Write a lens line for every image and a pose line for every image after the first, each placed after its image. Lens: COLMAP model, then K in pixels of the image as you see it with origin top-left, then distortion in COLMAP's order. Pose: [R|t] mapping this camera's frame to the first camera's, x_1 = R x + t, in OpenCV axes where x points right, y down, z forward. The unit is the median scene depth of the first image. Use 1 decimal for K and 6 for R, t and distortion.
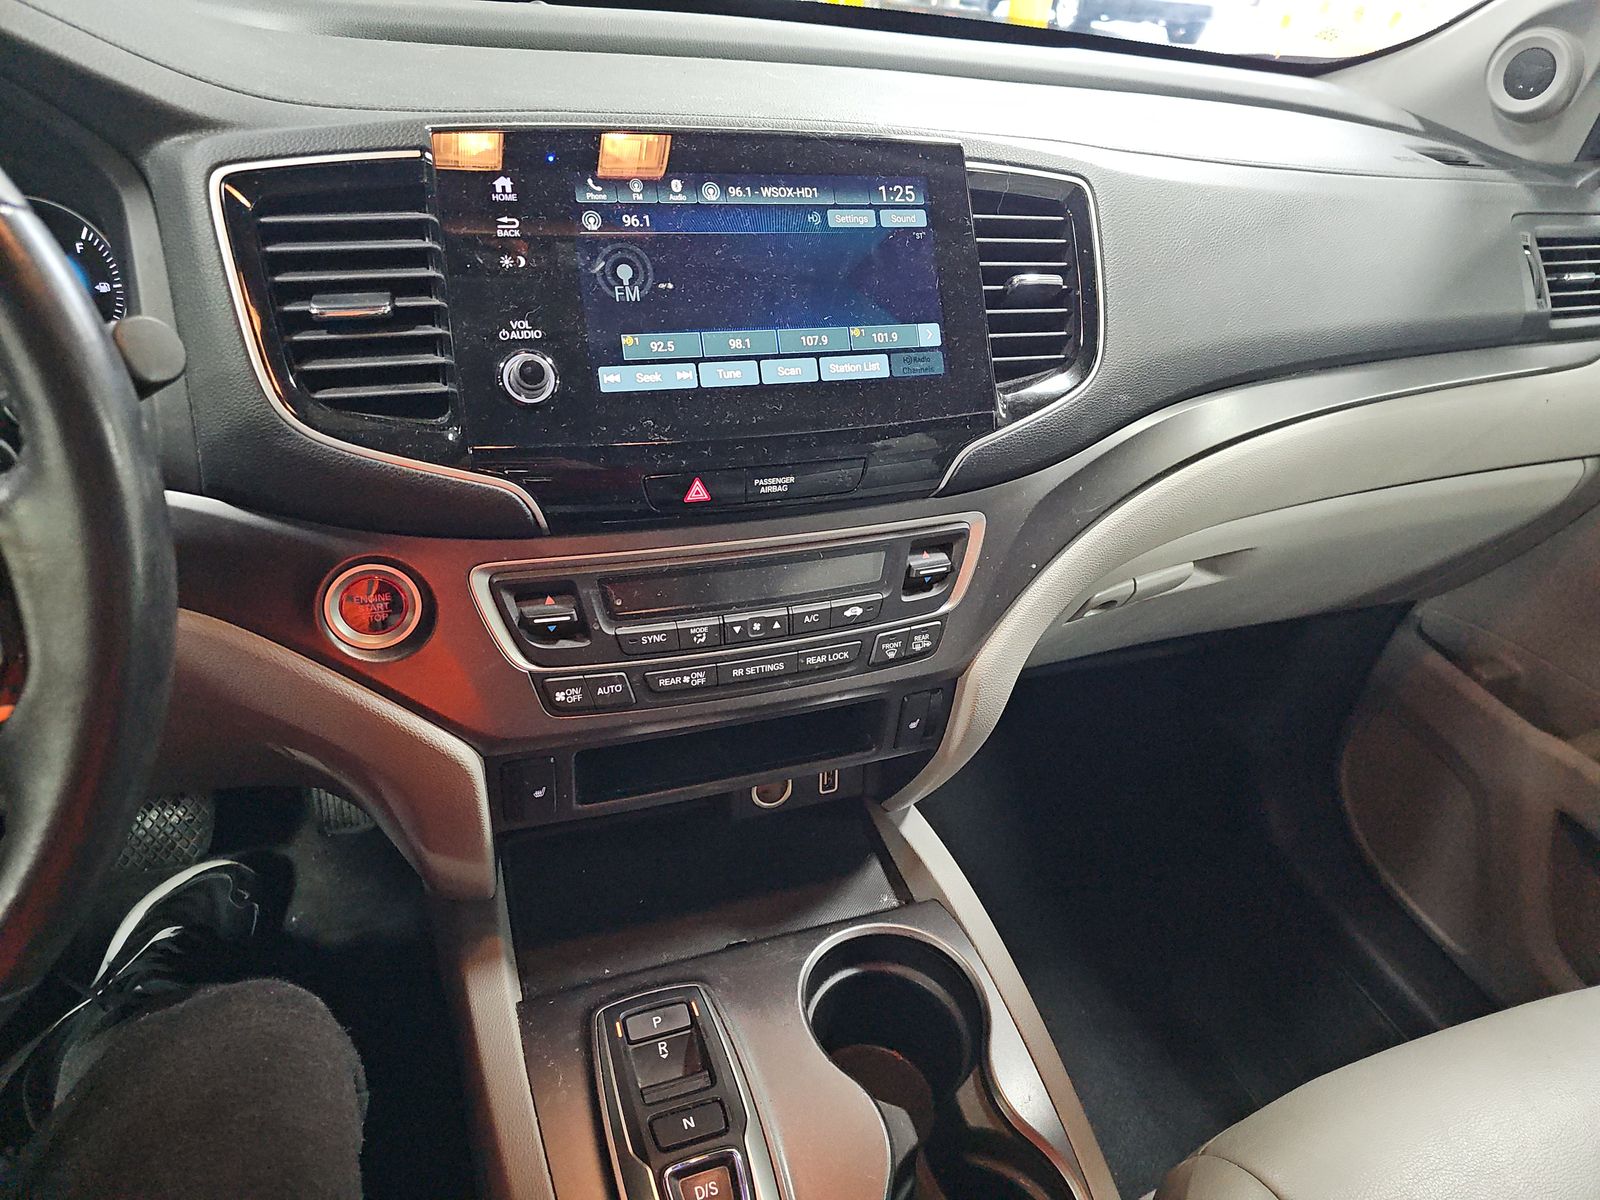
lens RADIAL K [[1060.6, 0, 790.3], [0, 1060.6, 589.8], [0, 0, 1]] dist [0.030133, -0.032855]
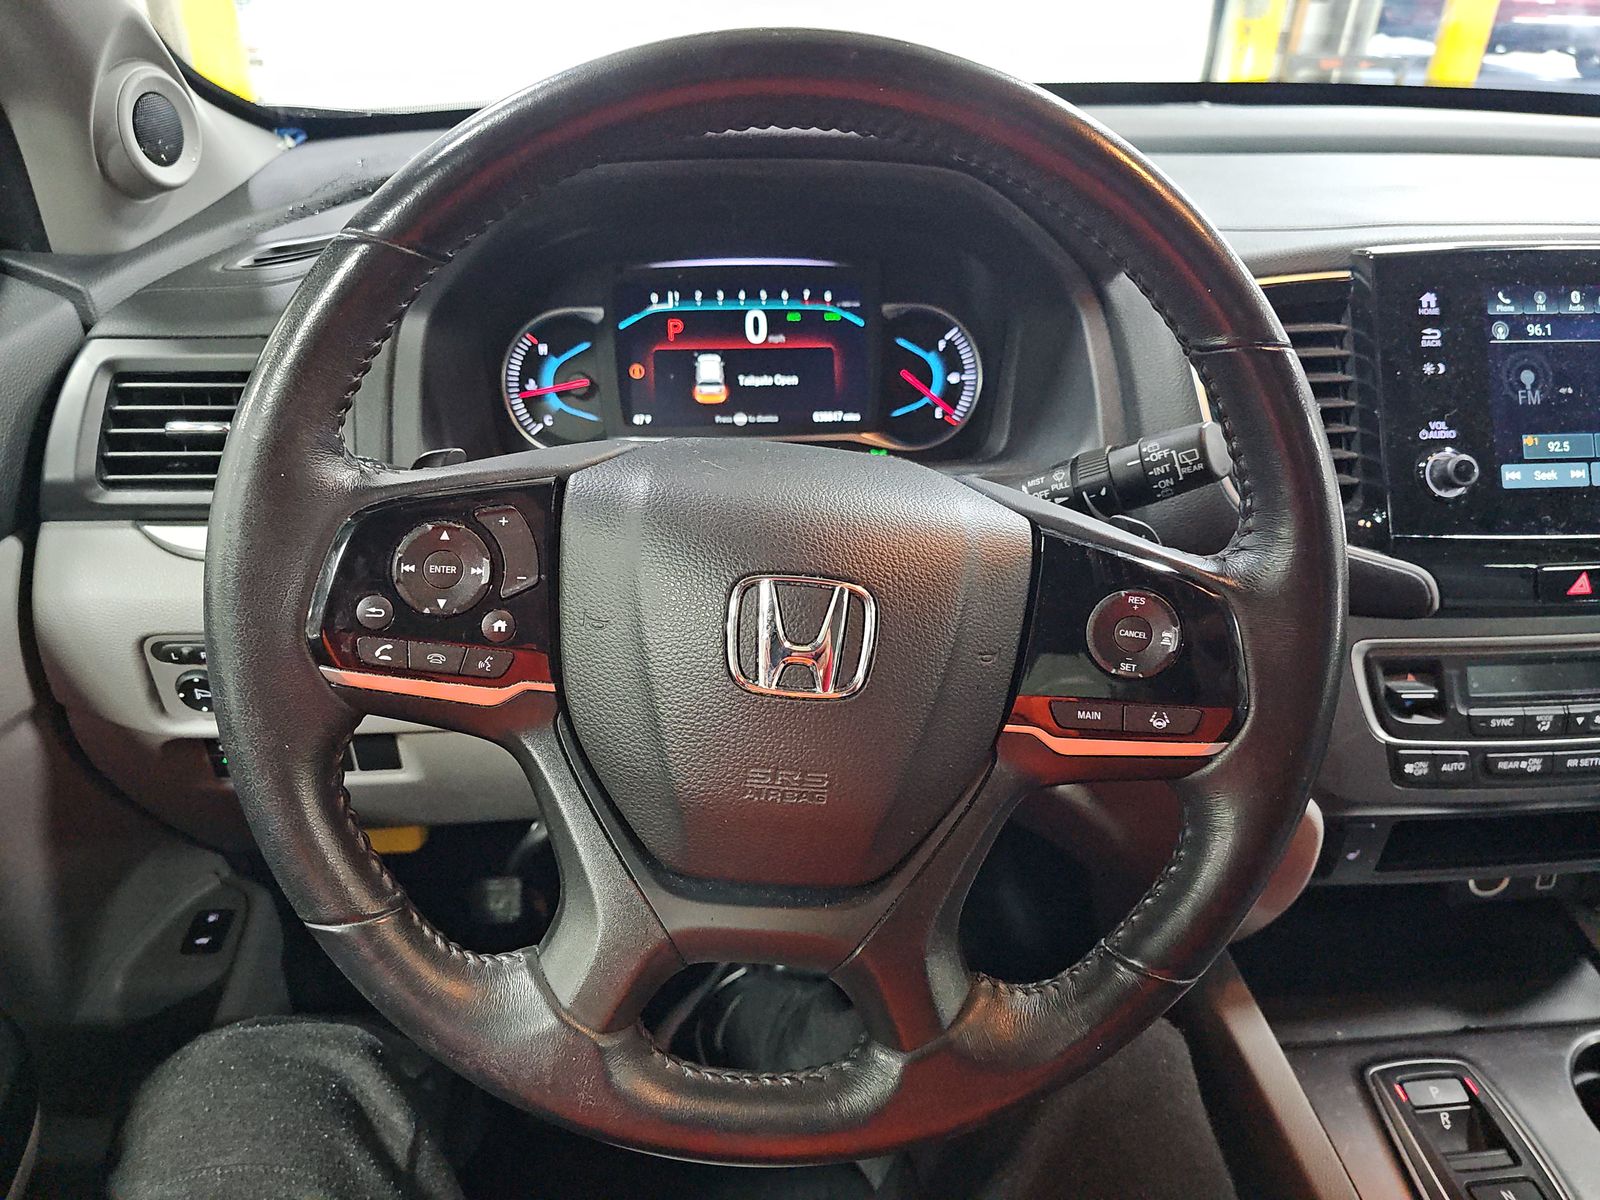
lens RADIAL K [[1060.6, 0, 796.0], [0, 1060.6, 610.2], [0, 0, 1]] dist [0.030133, -0.032855]
pose [[0.959488, 0.069386, -0.273072, -0.535283], [-0.080497, 0.996313, -0.029681, 0.024333], [0.270006, 0.050460, 0.961536, -0.210479]]
